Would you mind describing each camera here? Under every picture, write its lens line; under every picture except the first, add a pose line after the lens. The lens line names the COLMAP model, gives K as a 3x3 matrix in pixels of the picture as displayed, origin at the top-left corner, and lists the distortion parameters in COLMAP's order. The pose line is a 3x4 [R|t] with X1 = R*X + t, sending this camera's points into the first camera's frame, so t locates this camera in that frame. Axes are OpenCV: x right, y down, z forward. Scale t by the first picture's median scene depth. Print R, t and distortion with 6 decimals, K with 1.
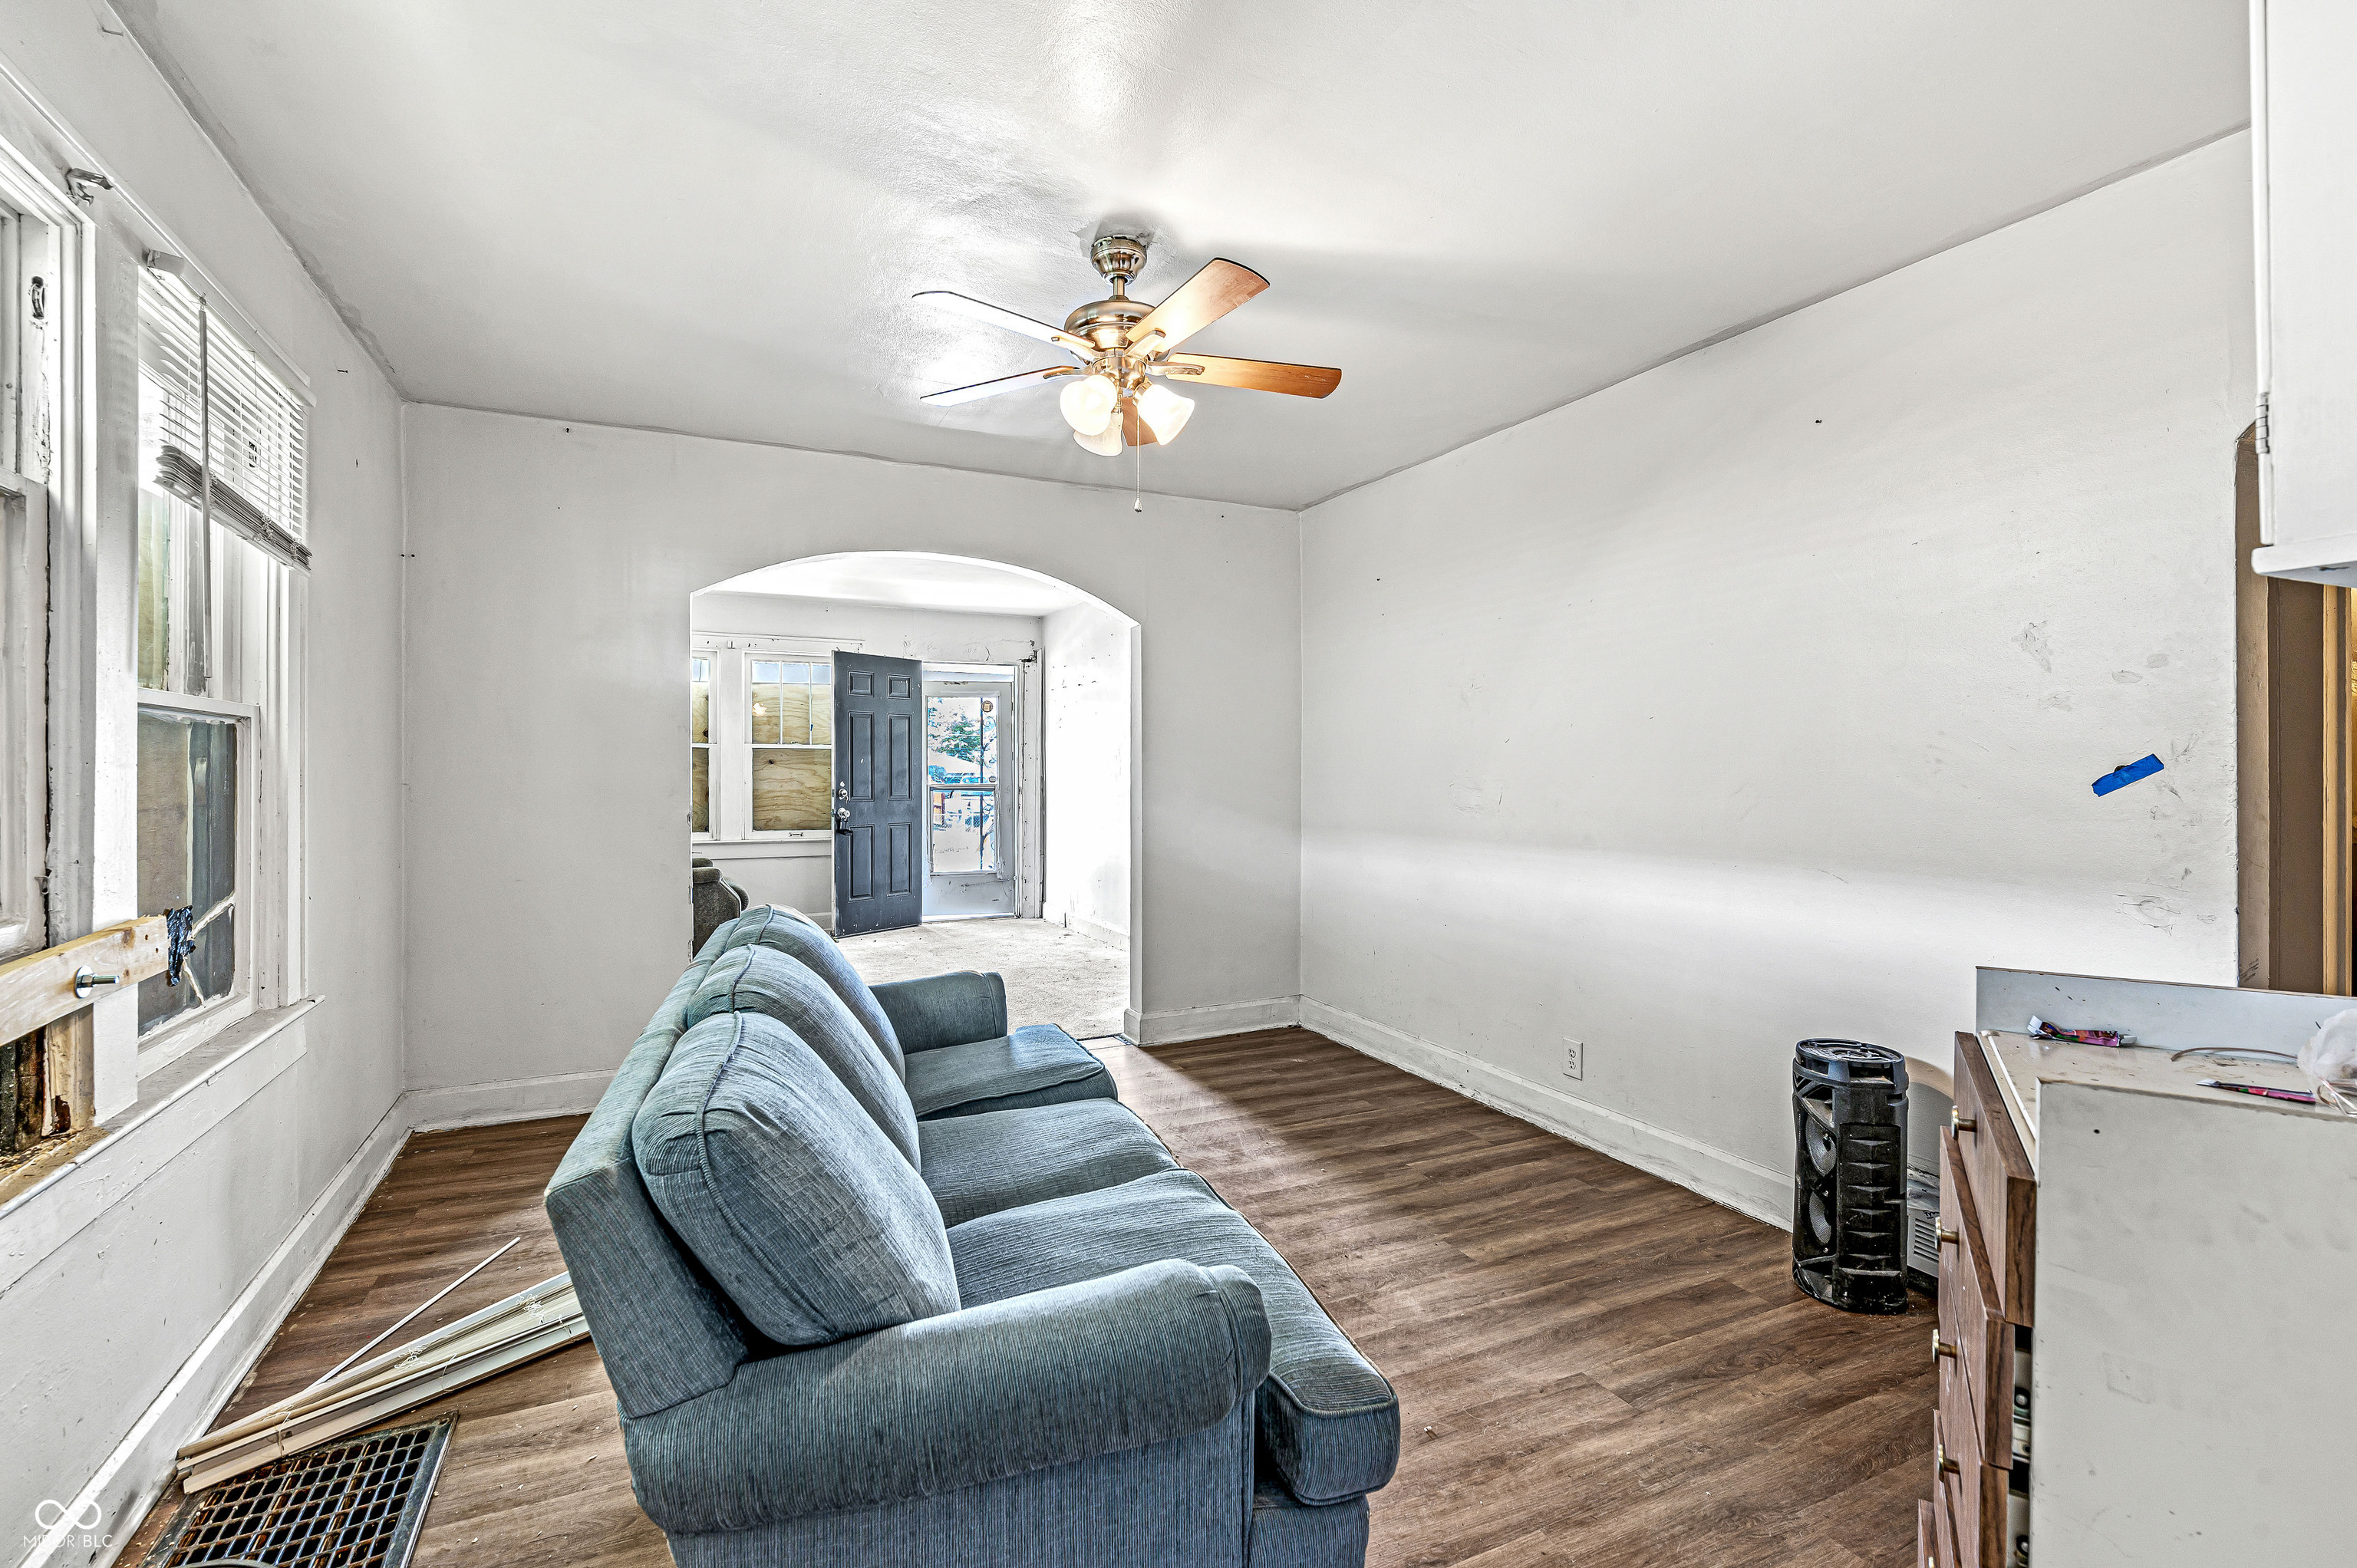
lens RADIAL K [[1035.4, 0, 1164.2], [0, 1035.4, 776.7], [0, 0, 1]] dist [0.000738, -0.000939]
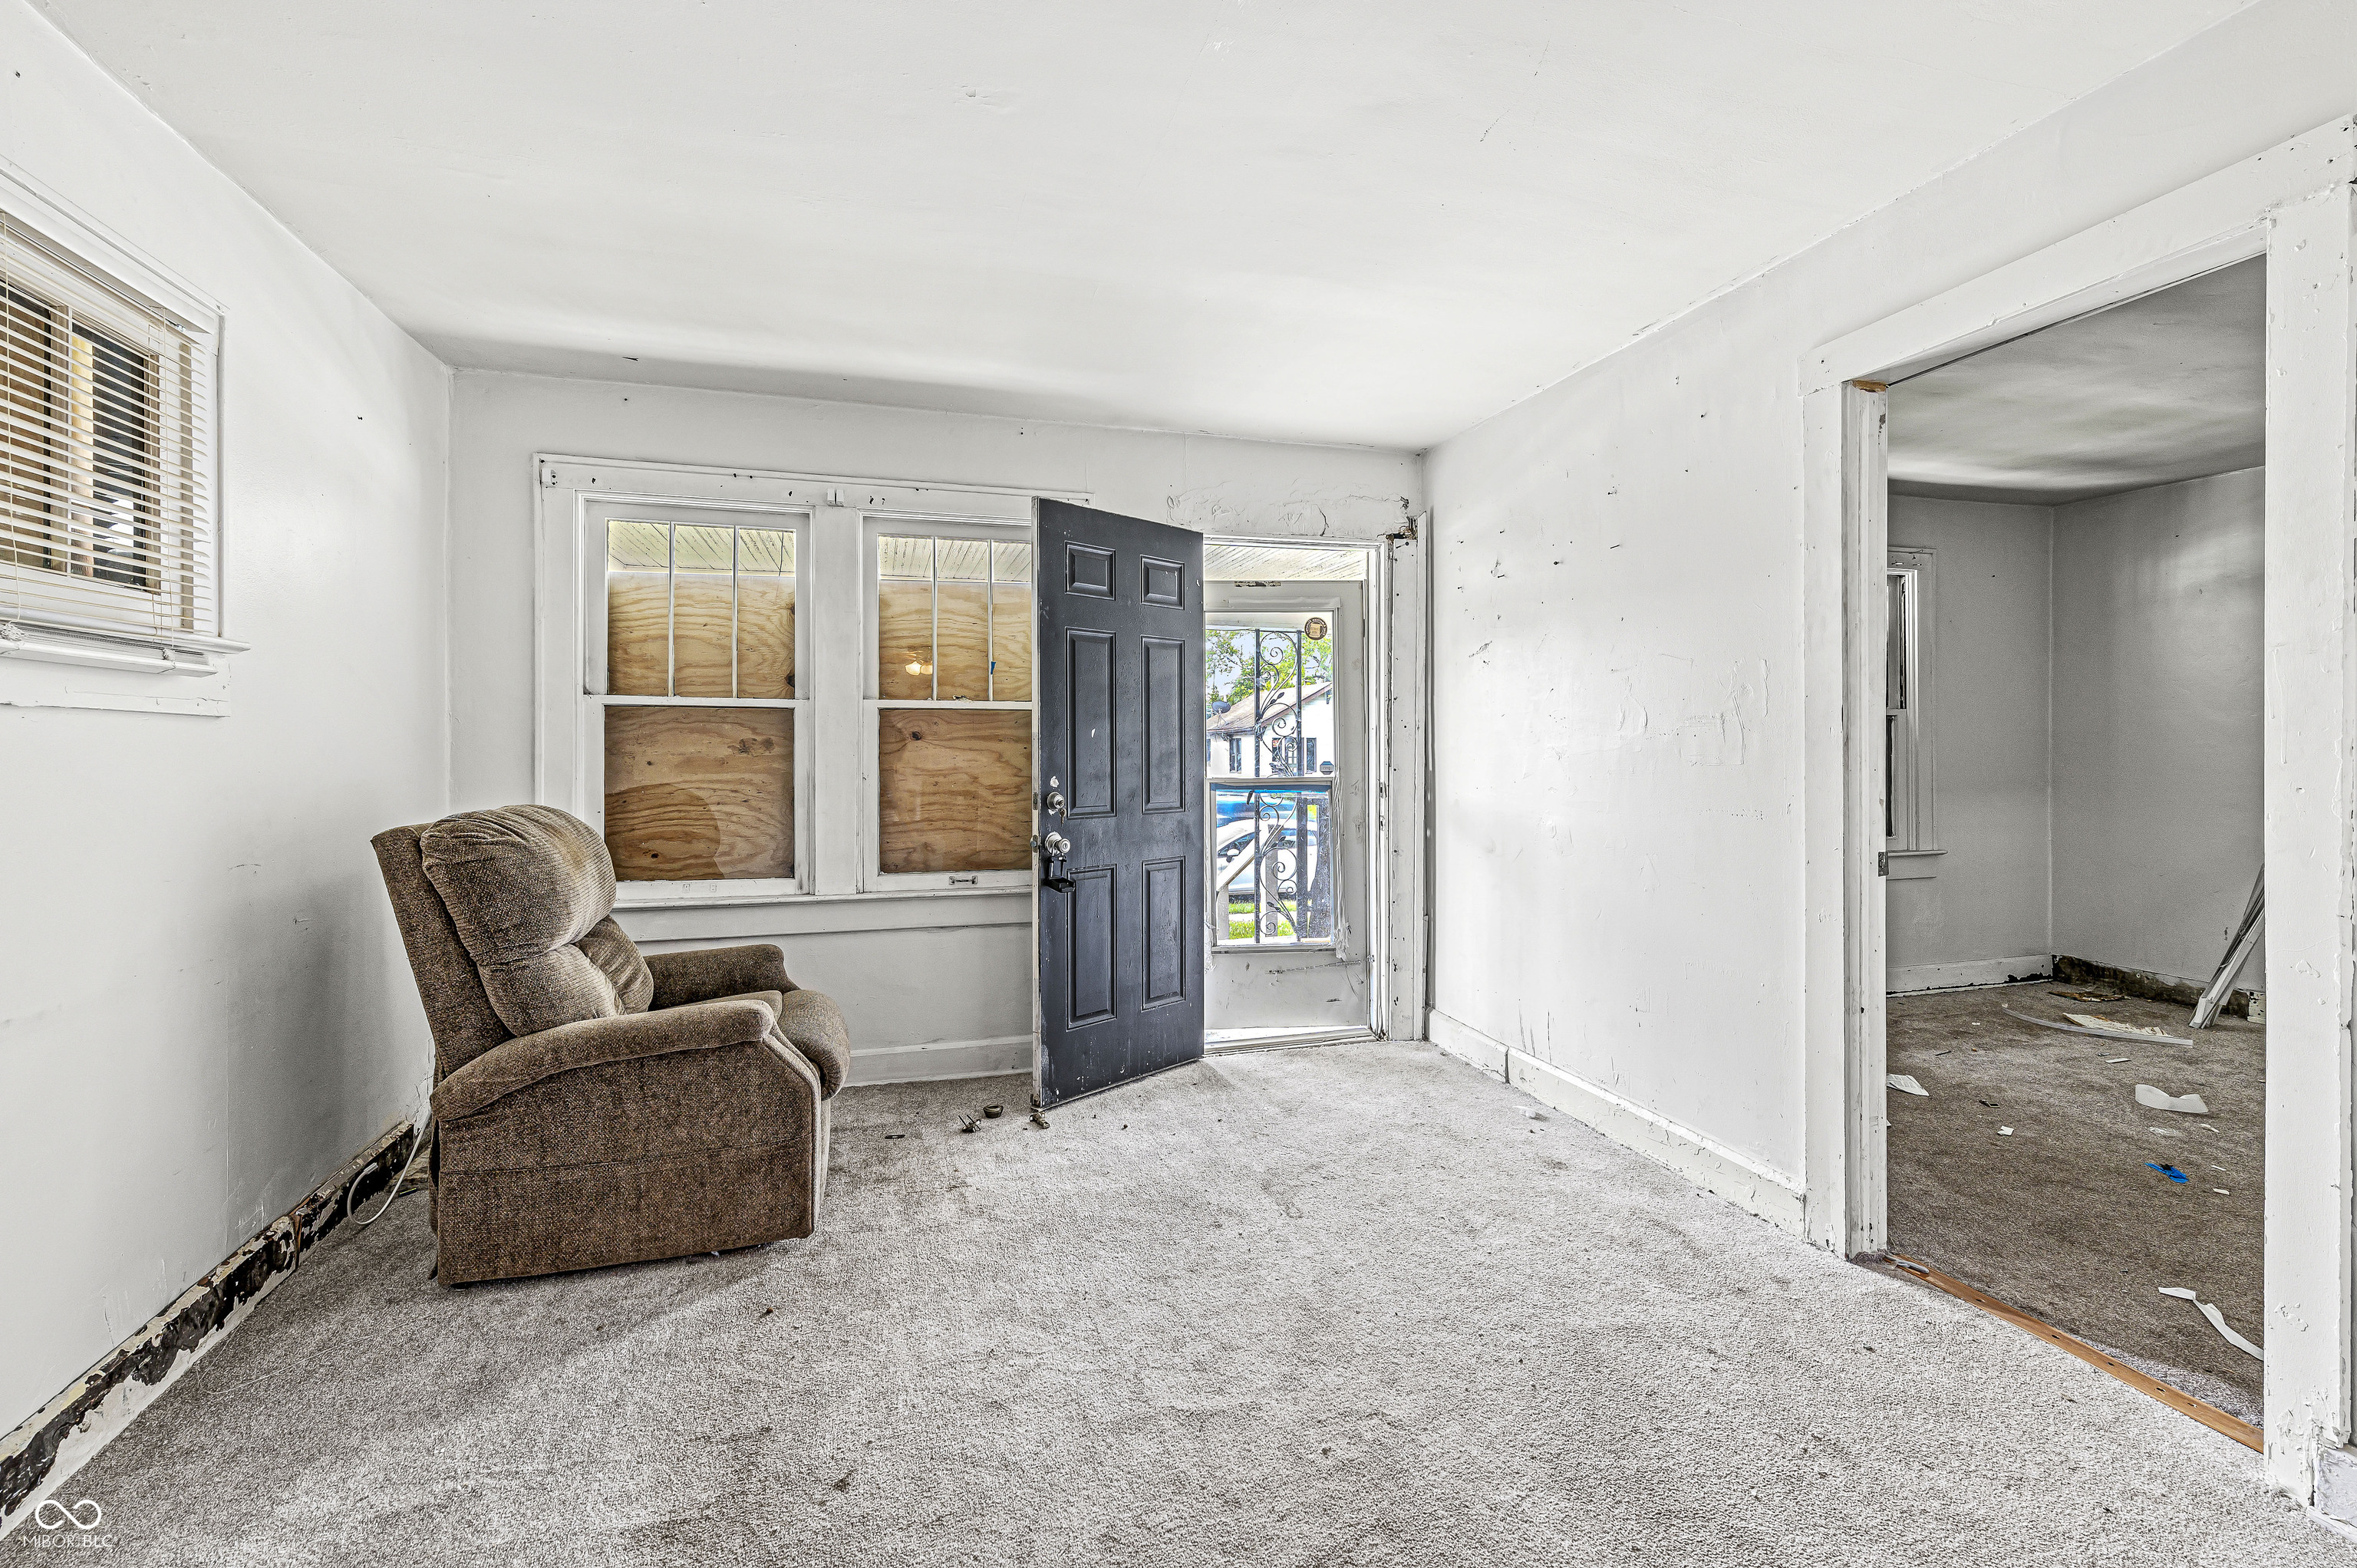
lens RADIAL K [[1035.4, 0, 1171.0], [0, 1035.4, 750.1], [0, 0, 1]] dist [0.000738, -0.000939]
pose [[0.986850, -0.002121, -0.161622, -0.175321], [0.001891, 0.999997, -0.001574, -0.006444], [0.161625, 0.001248, 0.986851, 0.521939]]
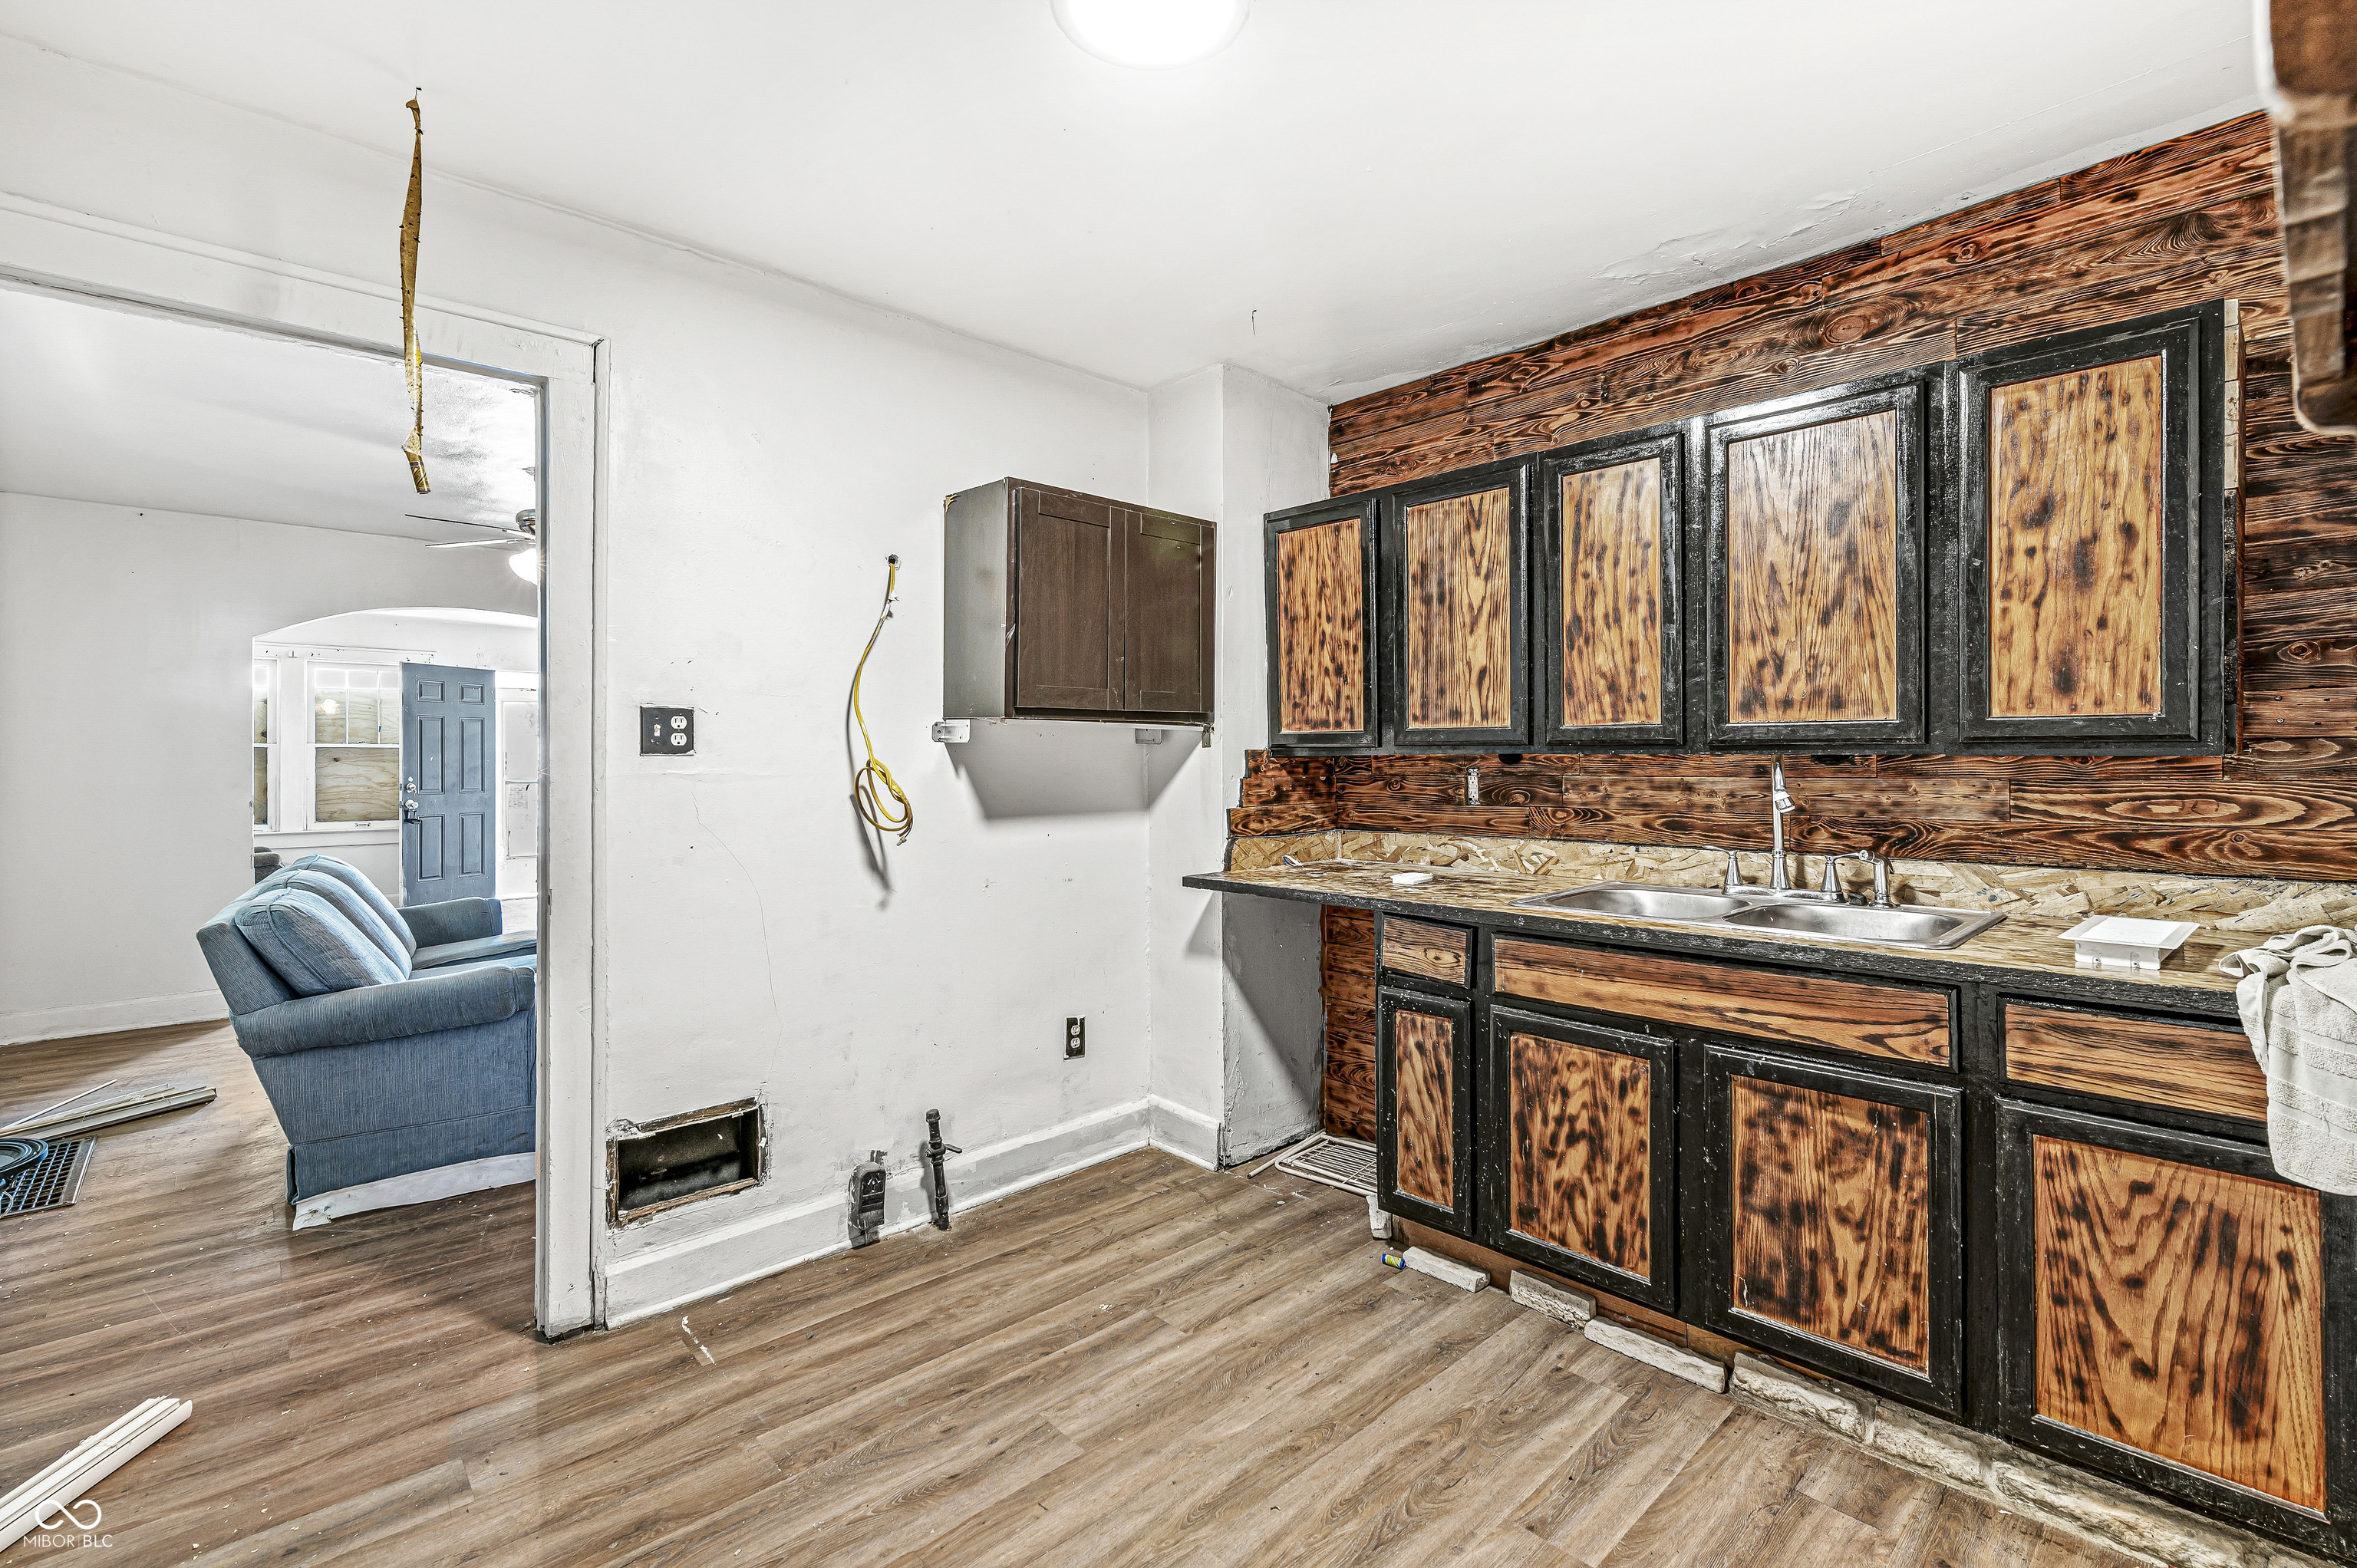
lens RADIAL K [[1035.4, 0, 1169.9], [0, 1035.4, 766.6], [0, 0, 1]] dist [0.000738, -0.000939]
pose [[0.954320, -0.003591, 0.298764, 0.140141], [0.004901, 0.999981, -0.003635, 0.001531], [-0.298745, 0.004934, 0.954320, -0.322528]]
